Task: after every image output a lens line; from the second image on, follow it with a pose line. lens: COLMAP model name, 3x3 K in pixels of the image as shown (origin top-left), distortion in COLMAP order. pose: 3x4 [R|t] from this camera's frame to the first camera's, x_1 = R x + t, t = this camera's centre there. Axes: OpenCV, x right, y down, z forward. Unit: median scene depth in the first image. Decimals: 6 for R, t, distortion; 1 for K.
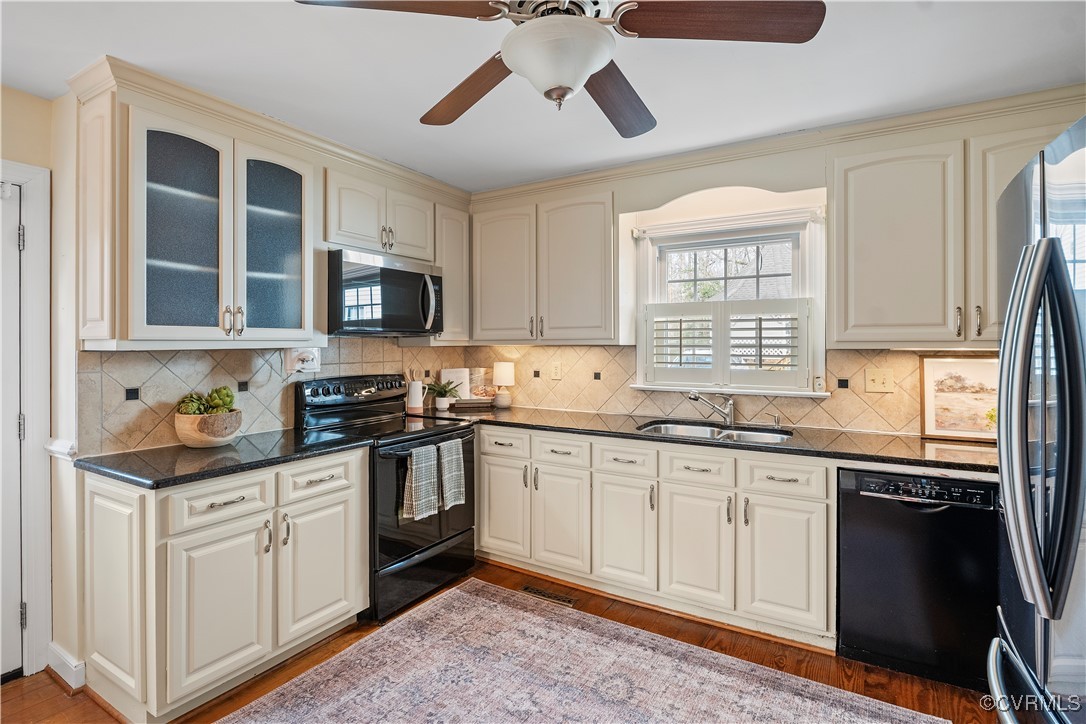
lens RADIAL K [[533.1, 0, 538.2], [0, 533.1, 344.9], [0, 0, 1]] dist [-0.006246, -0.004106]
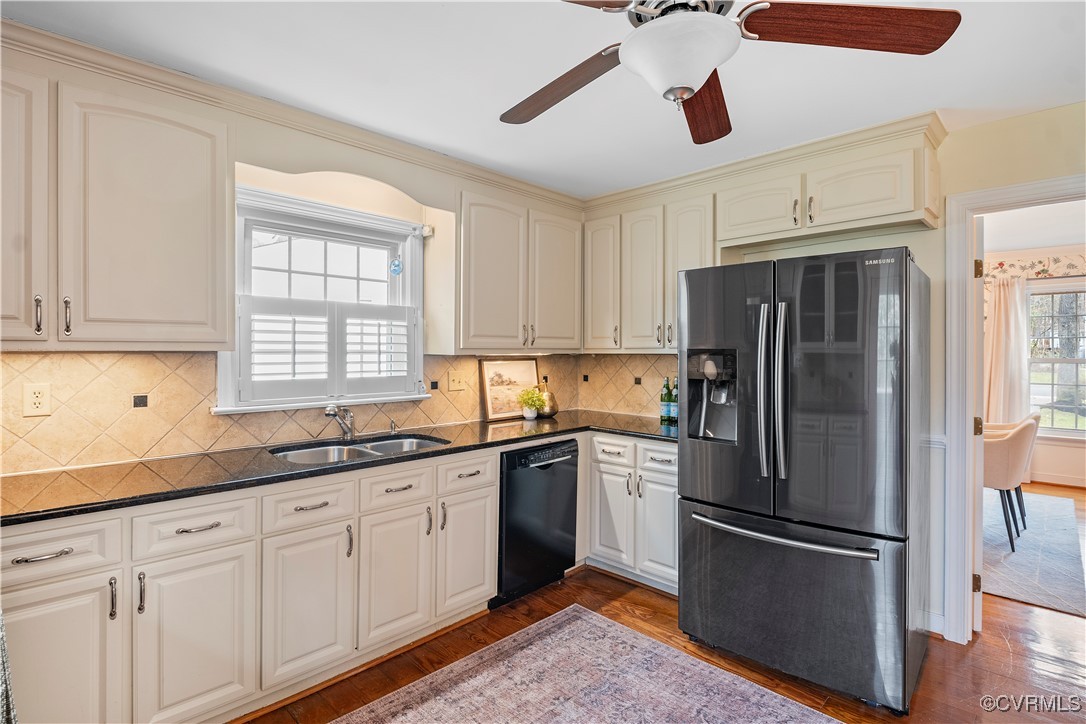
lens RADIAL K [[533.1, 0, 543.7], [0, 533.1, 352.3], [0, 0, 1]] dist [-0.006246, -0.004106]
pose [[0.227694, -0.002181, 0.973730, -0.518688], [-0.002183, 0.999994, 0.002751, -0.001456], [-0.973730, -0.002752, 0.227688, 0.548186]]
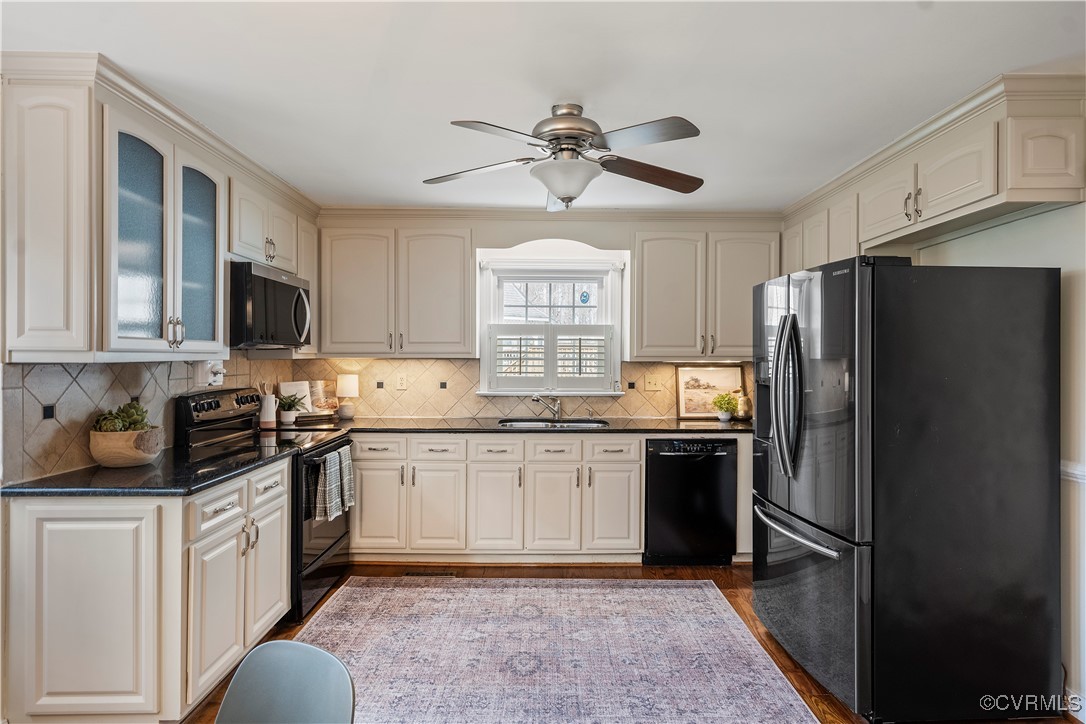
lens RADIAL K [[589.5, 0, 540.5], [0, 589.5, 359.7], [0, 0, 1]] dist [0.004908, -0.001505]
pose [[0.849862, 0.001822, 0.527002, -0.509065], [-0.003868, 0.999989, 0.002781, -0.000632], [-0.526991, -0.004401, 0.849859, -0.239804]]
